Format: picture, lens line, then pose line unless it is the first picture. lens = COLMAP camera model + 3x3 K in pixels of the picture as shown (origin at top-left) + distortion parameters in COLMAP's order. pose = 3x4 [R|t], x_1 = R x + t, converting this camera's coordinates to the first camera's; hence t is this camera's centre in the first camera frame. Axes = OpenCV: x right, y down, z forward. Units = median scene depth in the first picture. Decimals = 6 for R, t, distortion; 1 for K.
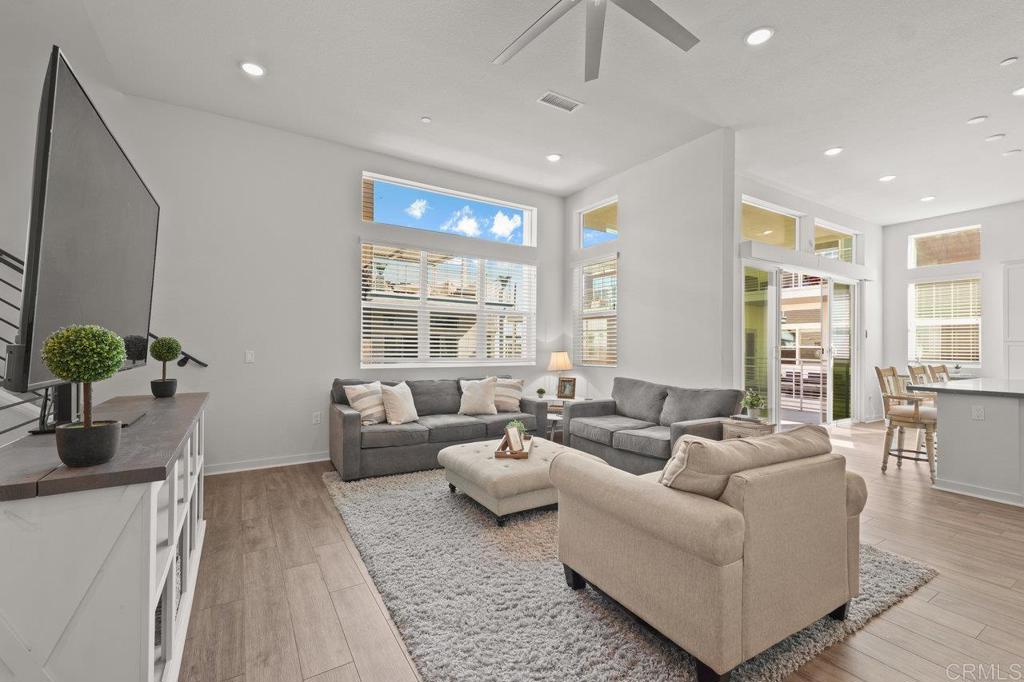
lens RADIAL K [[442.9, 0, 510.8], [0, 442.9, 344.3], [0, 0, 1]] dist [0.011093, -0.001384]
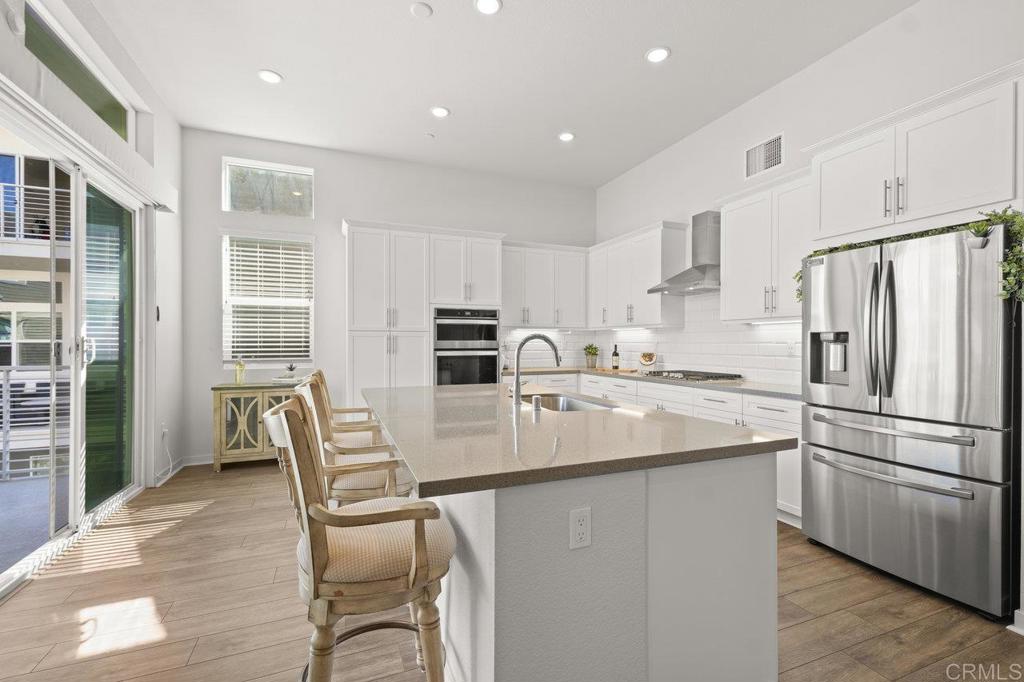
lens RADIAL K [[442.9, 0, 512.2], [0, 442.9, 341.9], [0, 0, 1]] dist [0.011093, -0.001384]
pose [[0.172356, -0.009625, 0.984988, 0.353891], [0.001146, 0.999954, 0.009571, 0.004478], [-0.985034, -0.000521, 0.172359, 0.499383]]
